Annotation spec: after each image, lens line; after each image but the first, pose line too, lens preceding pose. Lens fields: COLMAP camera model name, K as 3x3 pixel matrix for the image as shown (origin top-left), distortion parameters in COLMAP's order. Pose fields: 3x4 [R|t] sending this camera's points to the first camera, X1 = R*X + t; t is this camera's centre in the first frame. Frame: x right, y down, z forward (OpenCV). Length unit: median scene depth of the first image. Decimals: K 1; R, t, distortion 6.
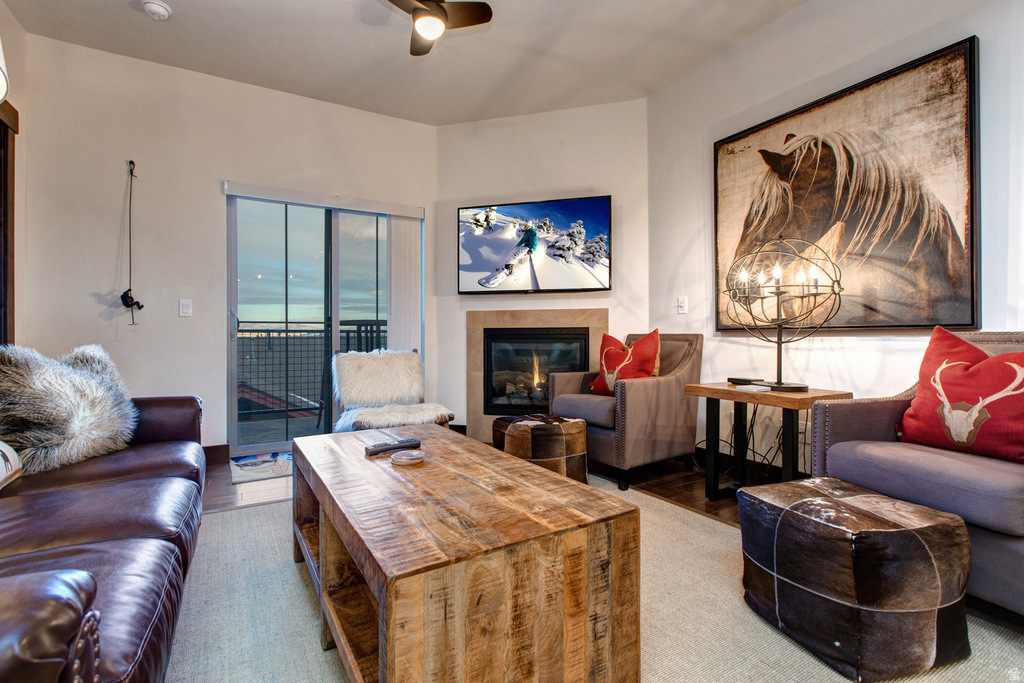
lens RADIAL K [[469.2, 0, 496.5], [0, 469.2, 334.2], [0, 0, 1]] dist [0.006202, 0.000065]
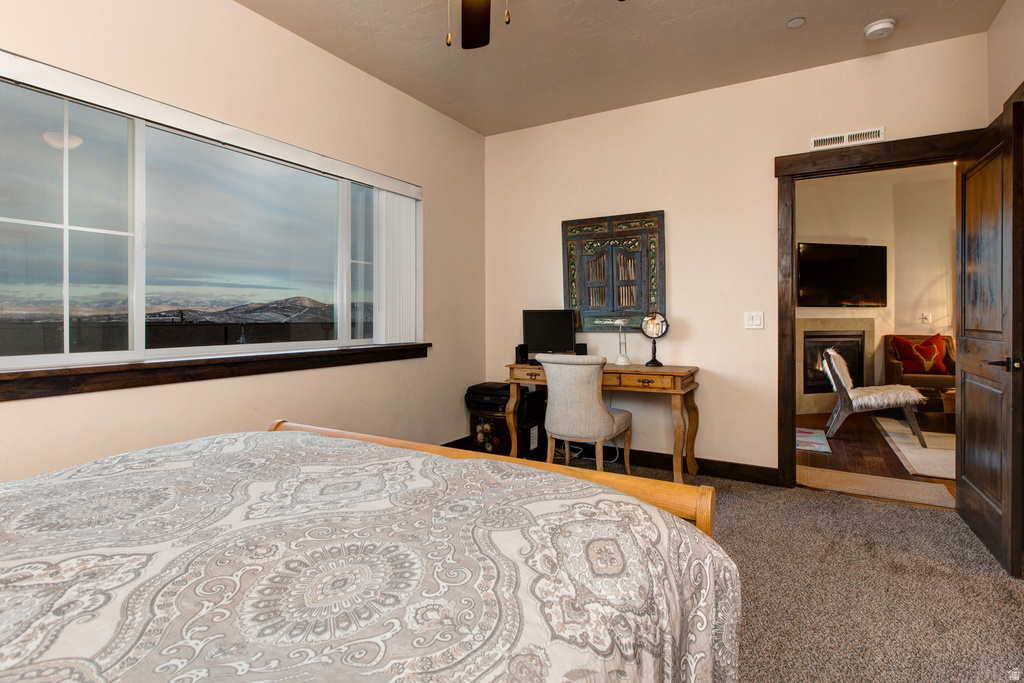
lens RADIAL K [[513.5, 0, 511.7], [0, 513.5, 323.6], [0, 0, 1]] dist [0.001444, 0.000205]
pose [[0.859243, 0.001068, 0.511567, -1.981506], [-0.005007, 0.999967, 0.006324, -0.050613], [-0.511543, -0.007995, 0.859220, 0.212371]]
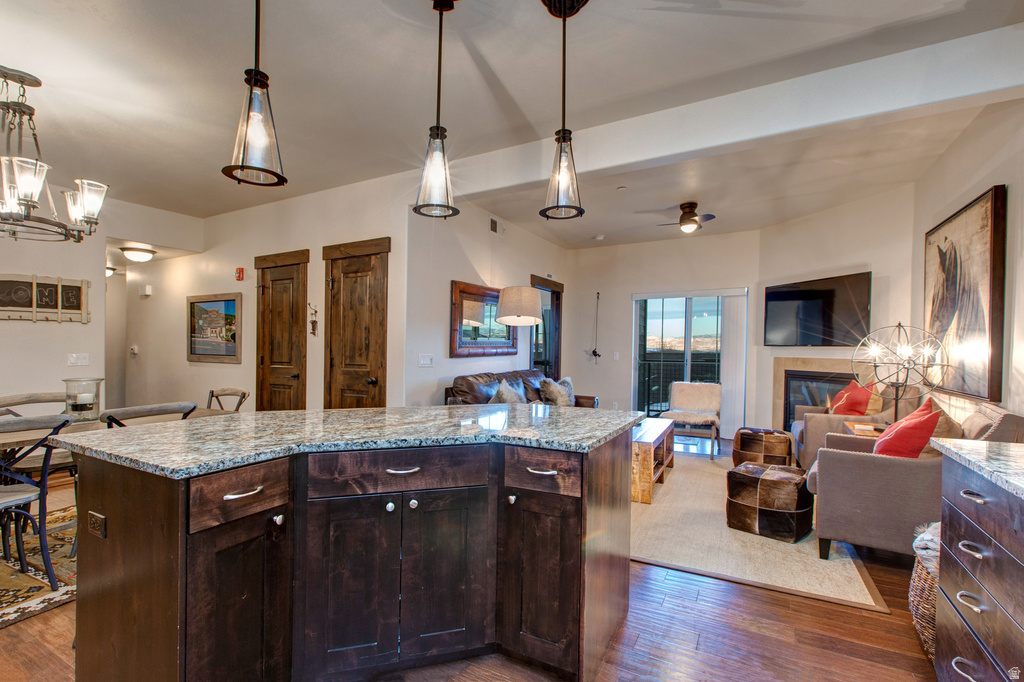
lens RADIAL K [[472.4, 0, 514.2], [0, 472.4, 359.1], [0, 0, 1]] dist [0.002259, -0.000009]
pose [[0.541376, 0.029426, -0.840266, 0.956638], [-0.001423, 0.999418, 0.034082, -0.121093], [0.840780, -0.017255, 0.541103, -0.594481]]
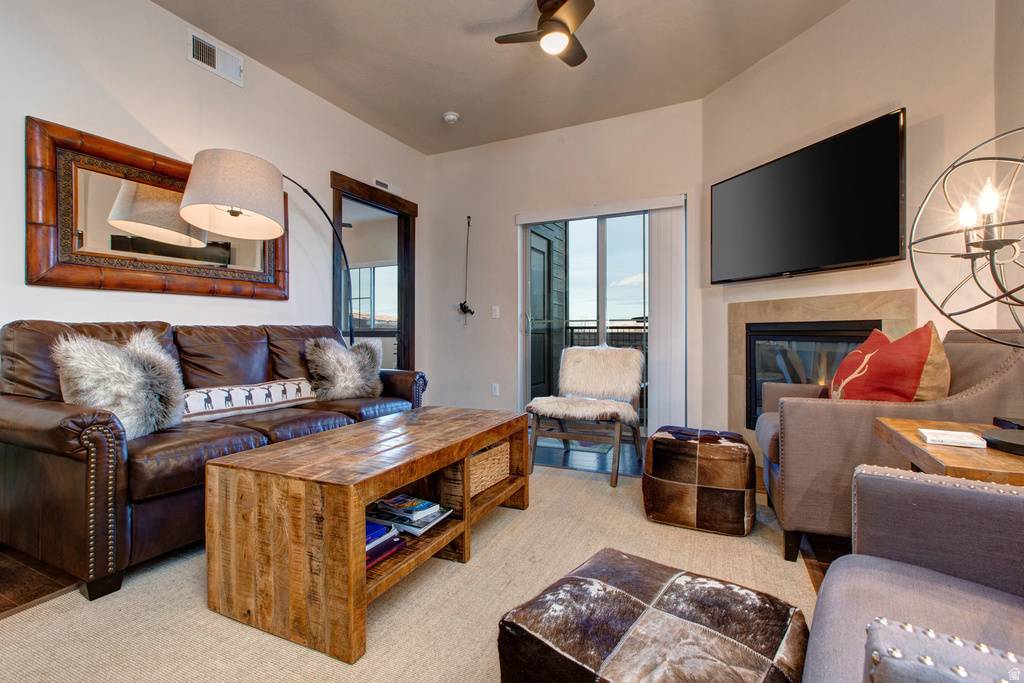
lens RADIAL K [[473.2, 0, 510.5], [0, 473.2, 329.9], [0, 0, 1]] dist [0.000679, 0.000030]
pose [[0.567403, -0.002021, -0.823438, 0.555343], [0.002618, 0.999996, -0.000651, -0.002054], [0.823436, -0.001787, 0.567406, 0.253272]]
